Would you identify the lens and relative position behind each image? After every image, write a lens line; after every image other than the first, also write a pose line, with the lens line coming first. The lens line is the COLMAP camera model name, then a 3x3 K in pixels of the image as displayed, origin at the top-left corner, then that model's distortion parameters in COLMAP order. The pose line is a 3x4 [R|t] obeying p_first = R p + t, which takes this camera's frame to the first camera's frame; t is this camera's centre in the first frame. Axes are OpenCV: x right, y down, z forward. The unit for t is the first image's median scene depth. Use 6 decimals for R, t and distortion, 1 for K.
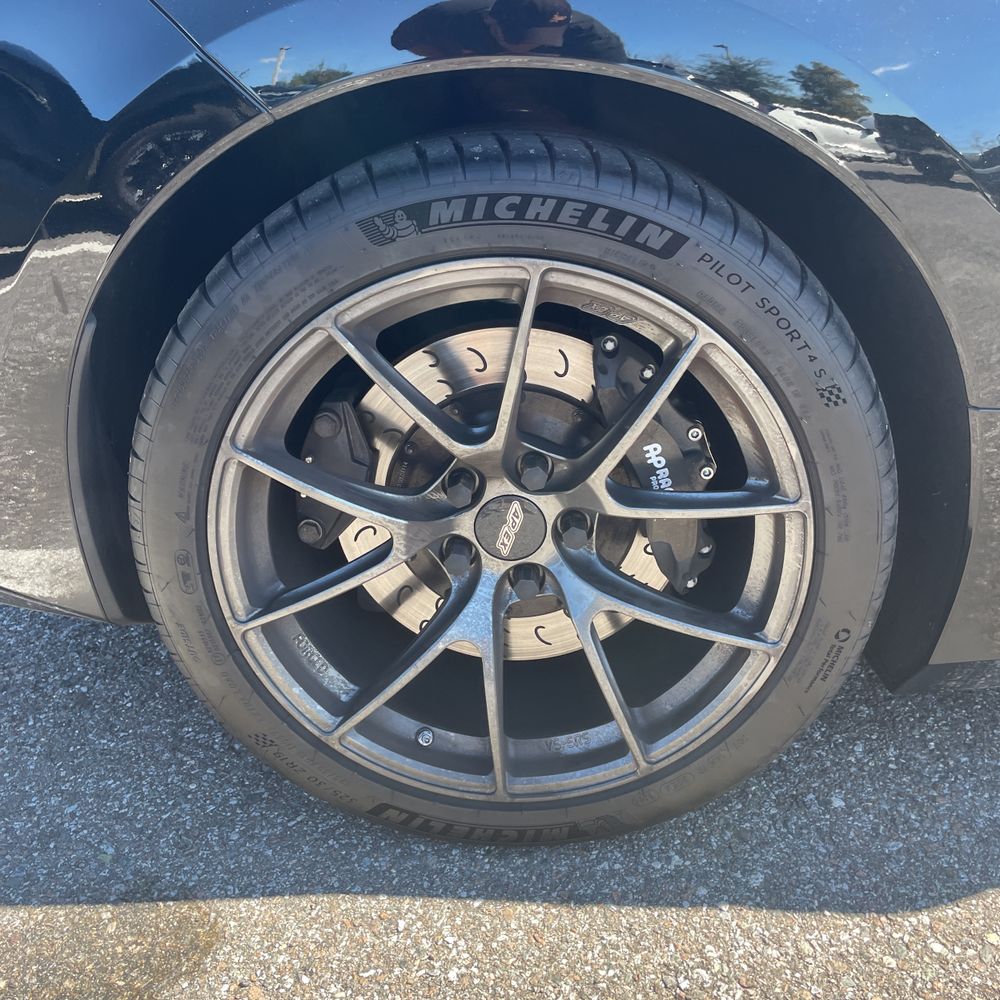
lens RADIAL K [[1028.0, 0, 499.6], [0, 1028.0, 501.2], [0, 0, 1]] dist [0.022897, 0.000000]
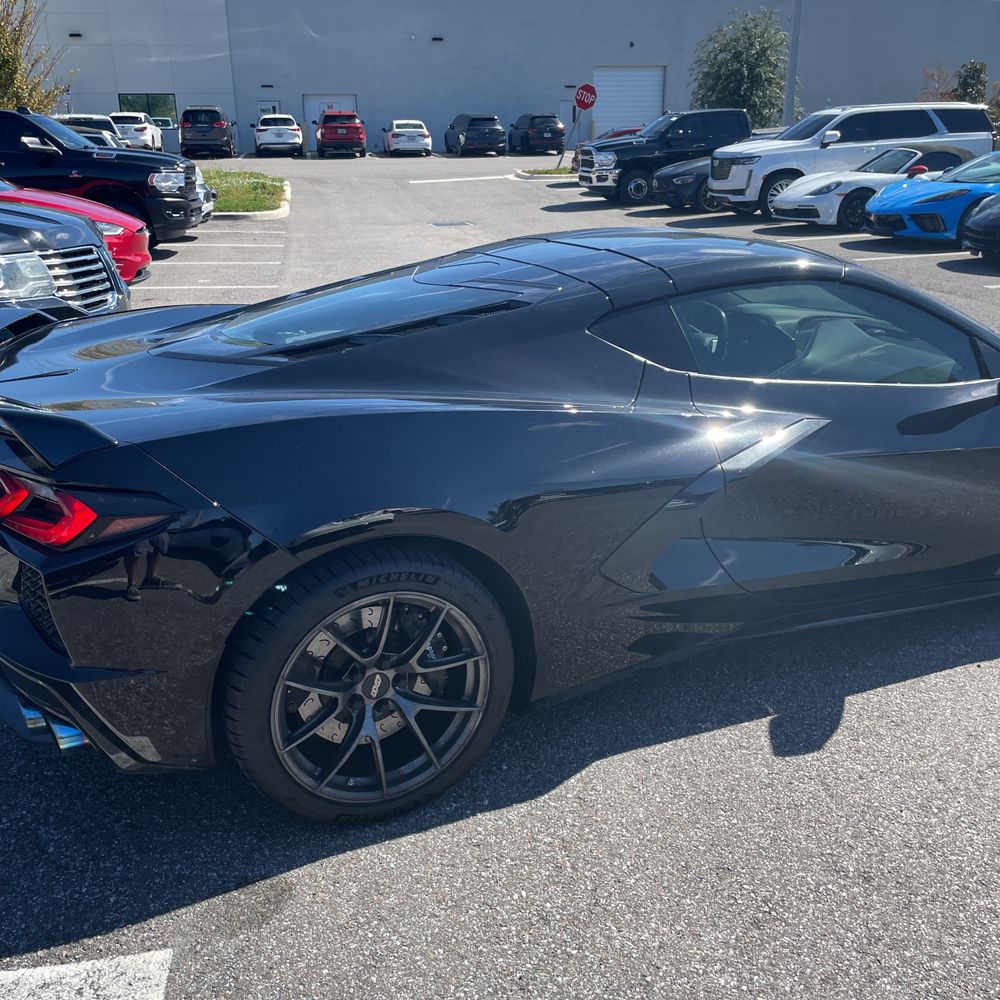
lens RADIAL K [[1028.0, 0, 508.3], [0, 1028.0, 505.4], [0, 0, 1]] dist [0.022897, 0.000000]
pose [[0.878360, -0.143571, 0.455929, -0.795885], [0.184638, 0.981702, -0.046575, -0.232388], [-0.440899, 0.125091, 0.888797, -1.441369]]
